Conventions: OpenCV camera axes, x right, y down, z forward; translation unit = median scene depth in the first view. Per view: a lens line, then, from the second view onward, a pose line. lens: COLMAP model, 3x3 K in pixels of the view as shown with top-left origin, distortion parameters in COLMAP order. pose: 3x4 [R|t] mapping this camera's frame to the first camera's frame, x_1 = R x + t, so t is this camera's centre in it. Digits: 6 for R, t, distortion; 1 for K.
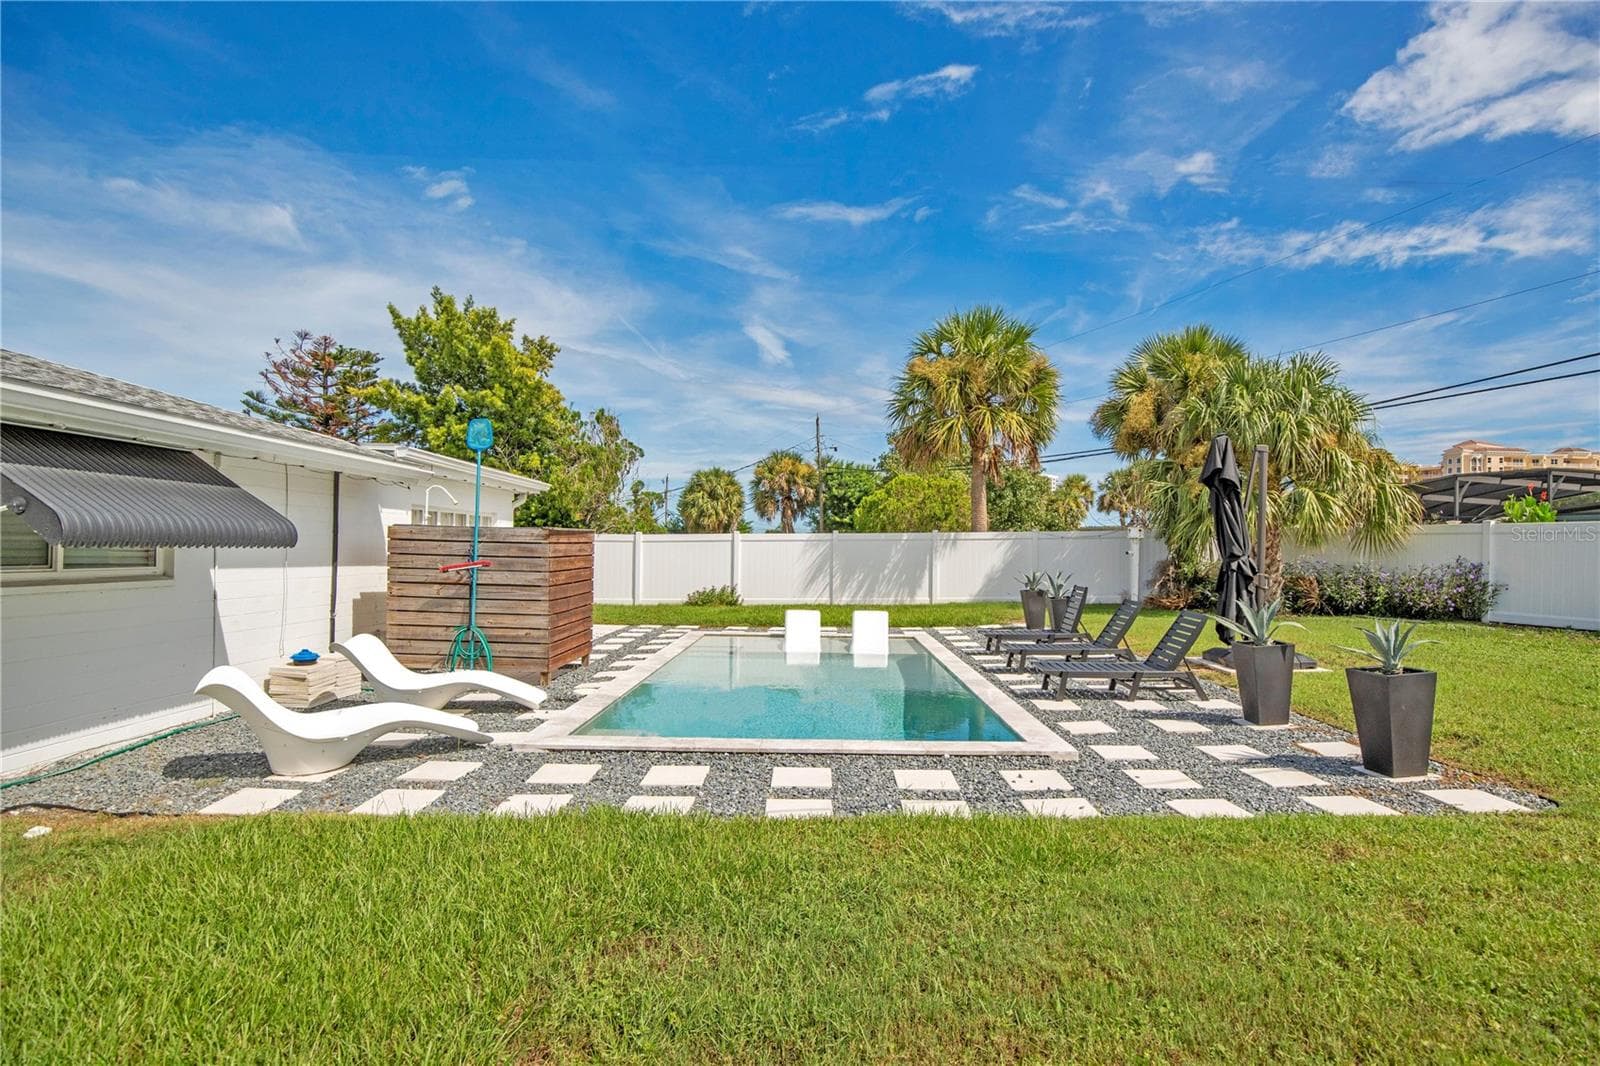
lens RADIAL K [[804.1, 0, 823.7], [0, 804.1, 543.6], [0, 0, 1]] dist [-0.028357, 0.005417]
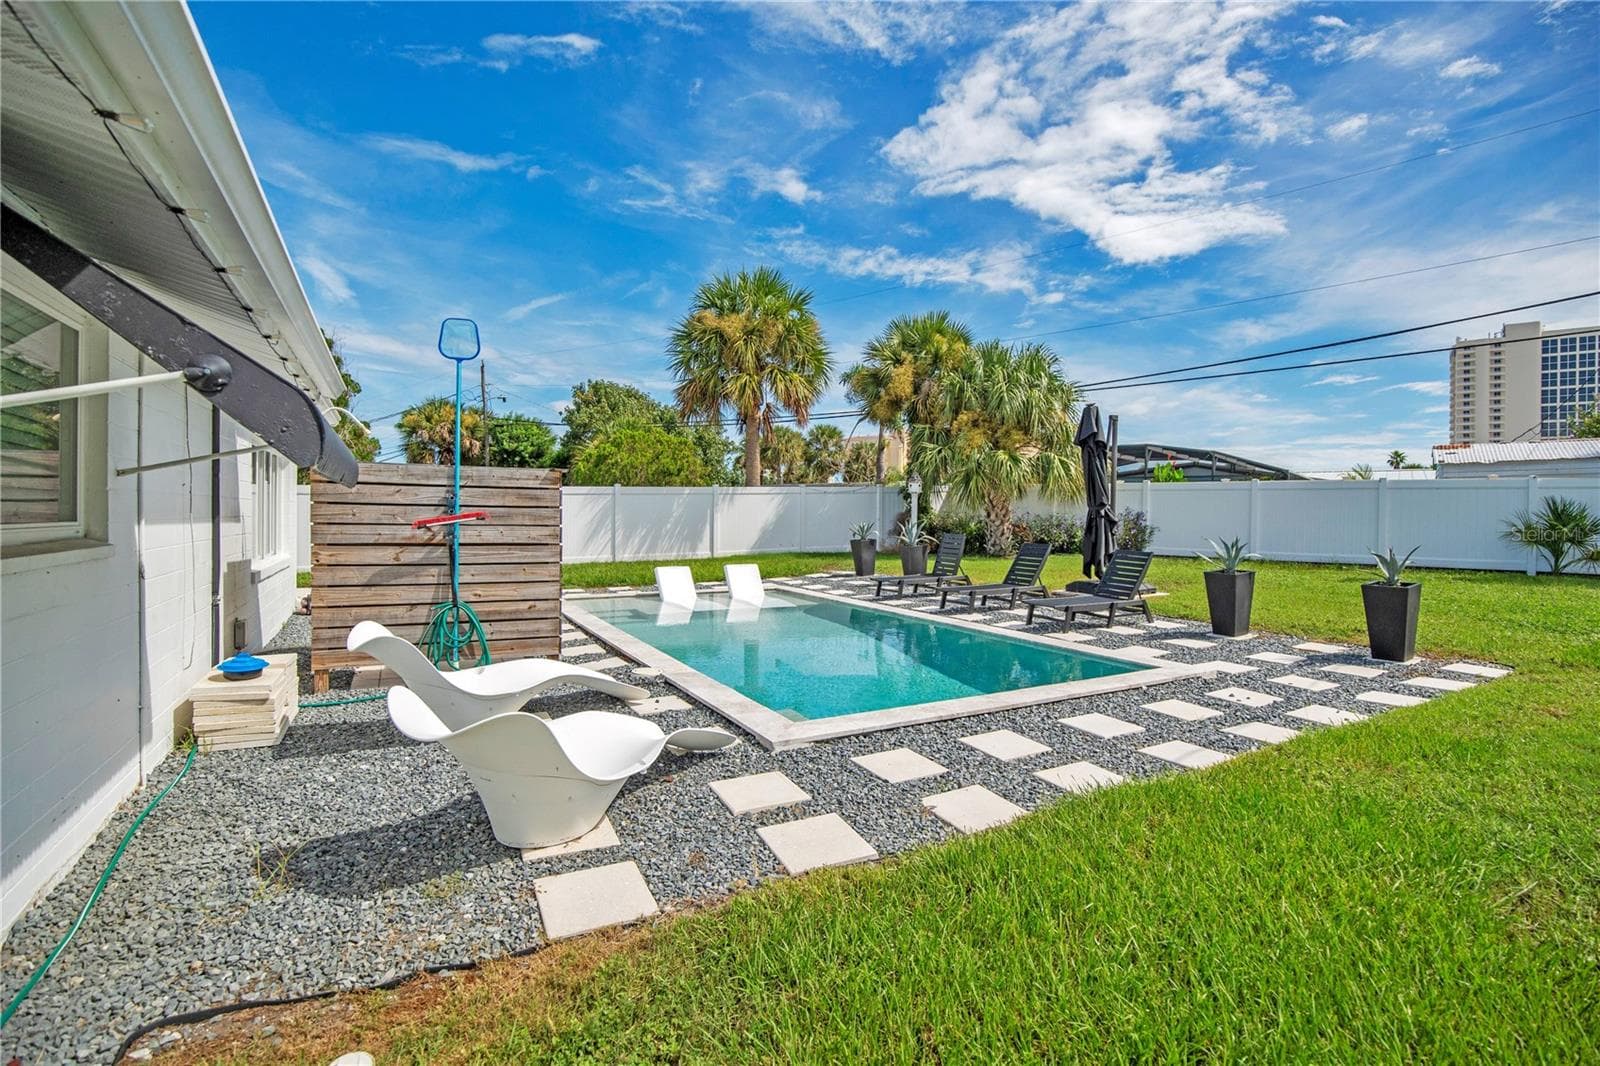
lens RADIAL K [[755.9, 0, 802.6], [0, 755.9, 520.4], [0, 0, 1]] dist [-0.020601, 0.000347]
pose [[0.871724, -0.012204, 0.489846, -0.231205], [0.000834, 0.999725, 0.023423, 0.006087], [-0.489997, -0.020010, 0.871494, 0.113641]]
